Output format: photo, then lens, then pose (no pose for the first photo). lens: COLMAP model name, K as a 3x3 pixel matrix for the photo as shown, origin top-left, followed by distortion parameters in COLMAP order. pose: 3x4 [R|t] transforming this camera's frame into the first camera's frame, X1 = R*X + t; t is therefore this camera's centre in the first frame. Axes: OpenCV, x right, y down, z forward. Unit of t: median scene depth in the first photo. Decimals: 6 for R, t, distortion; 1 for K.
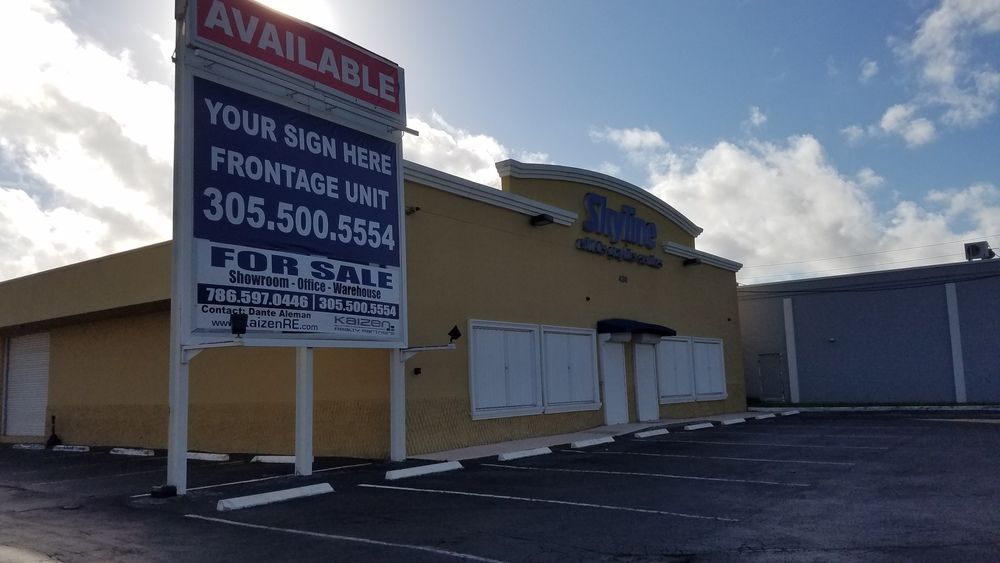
lens RADIAL K [[748.8, 0, 487.4], [0, 748.8, 299.2], [0, 0, 1]] dist [0.237049, -0.385784]
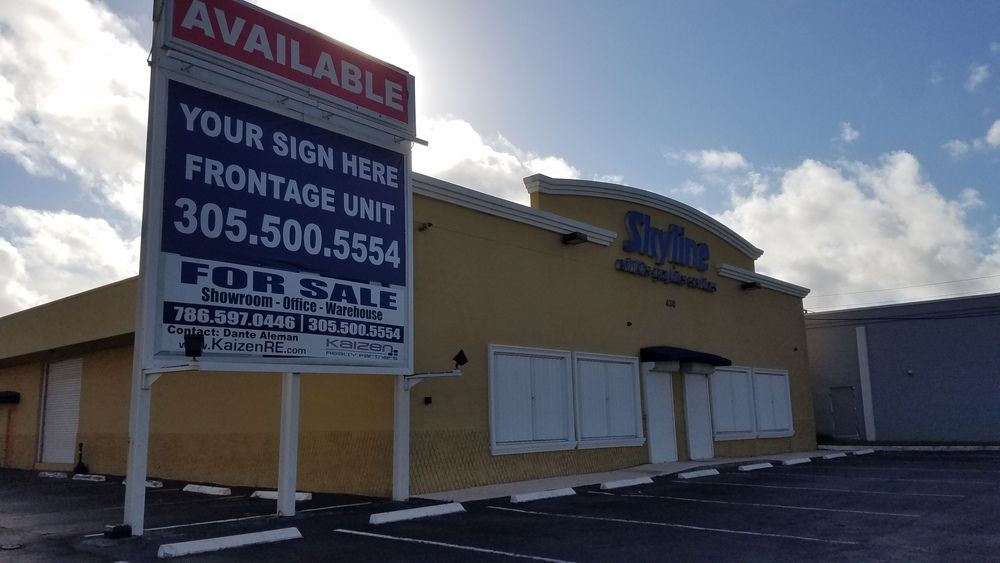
lens RADIAL K [[745.5, 0, 495.8], [0, 745.5, 296.2], [0, 0, 1]] dist [0.270041, -0.521866]
pose [[0.996394, -0.000865, -0.084848, 0.078665], [-0.002887, 0.999024, -0.044080, 0.010339], [0.084803, 0.044166, 0.995418, 0.103485]]
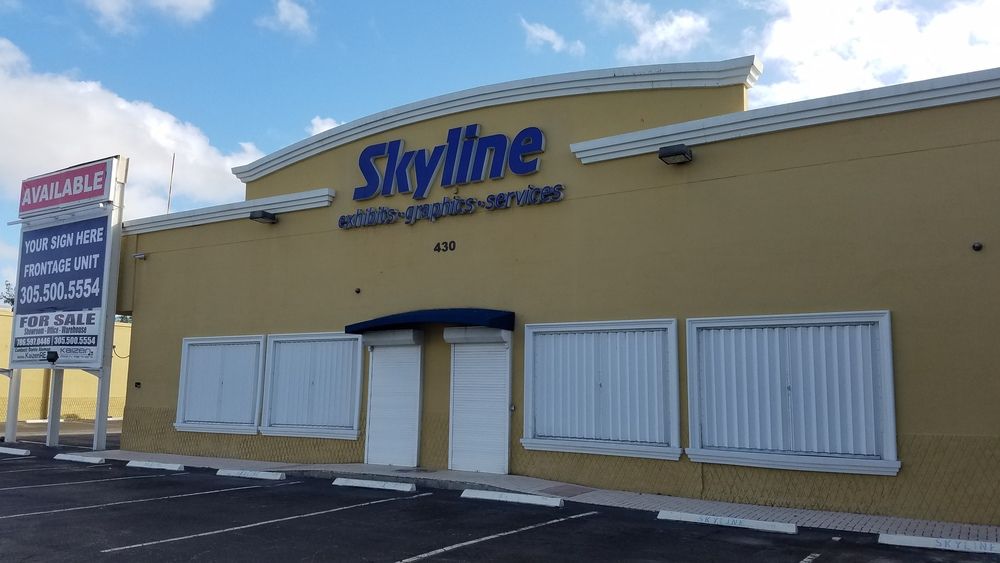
lens RADIAL K [[748.8, 0, 487.4], [0, 748.8, 299.2], [0, 0, 1]] dist [0.237049, -0.385784]
pose [[0.082266, -0.089327, -0.992599, 1.446017], [0.091554, 0.992441, -0.081725, 0.131516], [0.992396, -0.084154, 0.089822, 1.713462]]
